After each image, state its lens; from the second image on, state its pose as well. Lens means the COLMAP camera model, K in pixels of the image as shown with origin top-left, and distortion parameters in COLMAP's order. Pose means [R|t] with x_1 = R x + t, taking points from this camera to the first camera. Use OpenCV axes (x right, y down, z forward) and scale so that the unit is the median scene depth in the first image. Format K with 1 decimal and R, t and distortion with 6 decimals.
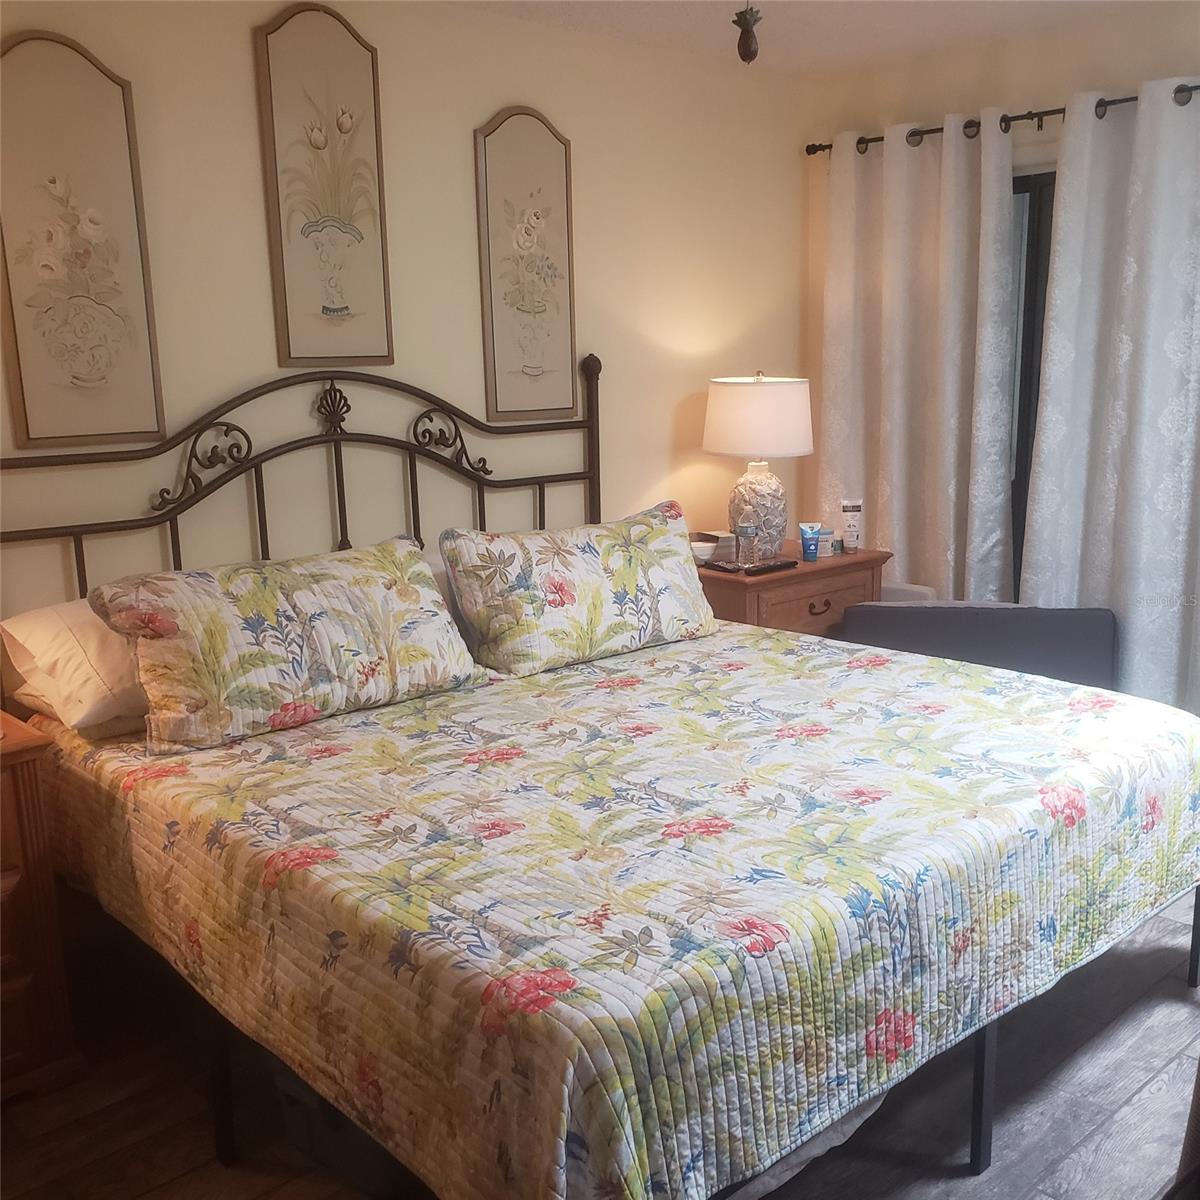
lens RADIAL K [[1333.8, 0, 600.0], [0, 1333.8, 600.0], [0, 0, 1]] dist [0.239311, -0.002701]
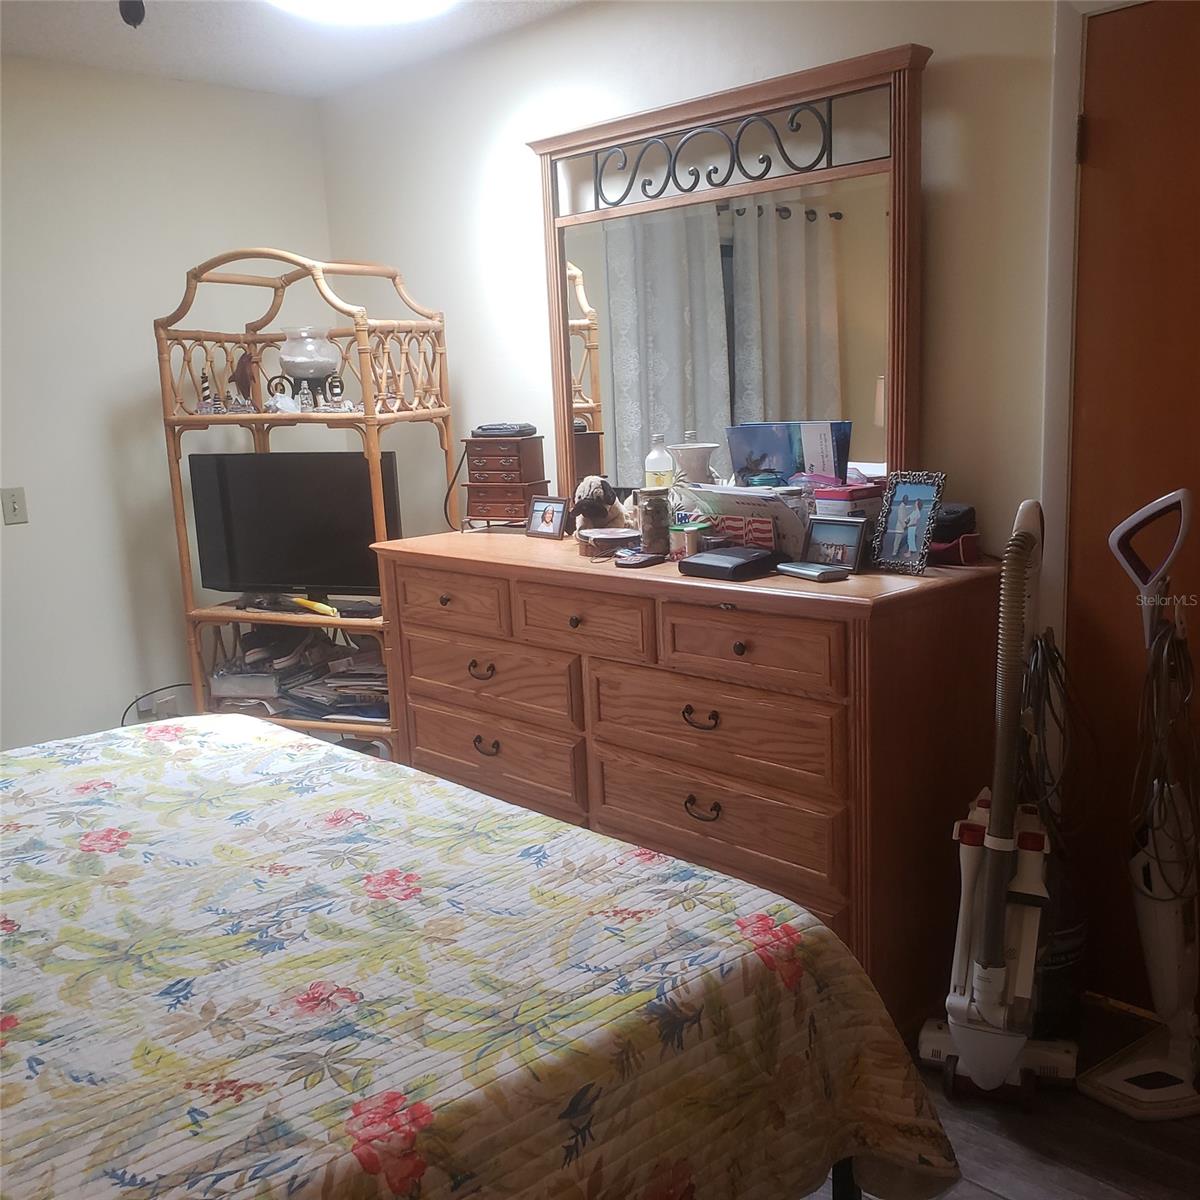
lens RADIAL K [[1149.2, 0, 600.0], [0, 1149.2, 600.0], [0, 0, 1]] dist [0.004402, -0.013884]
pose [[-0.017781, -0.158893, 0.987136, -0.692030], [0.213735, 0.963866, 0.158997, -0.127324], [-0.976730, 0.213812, 0.016822, 0.747737]]
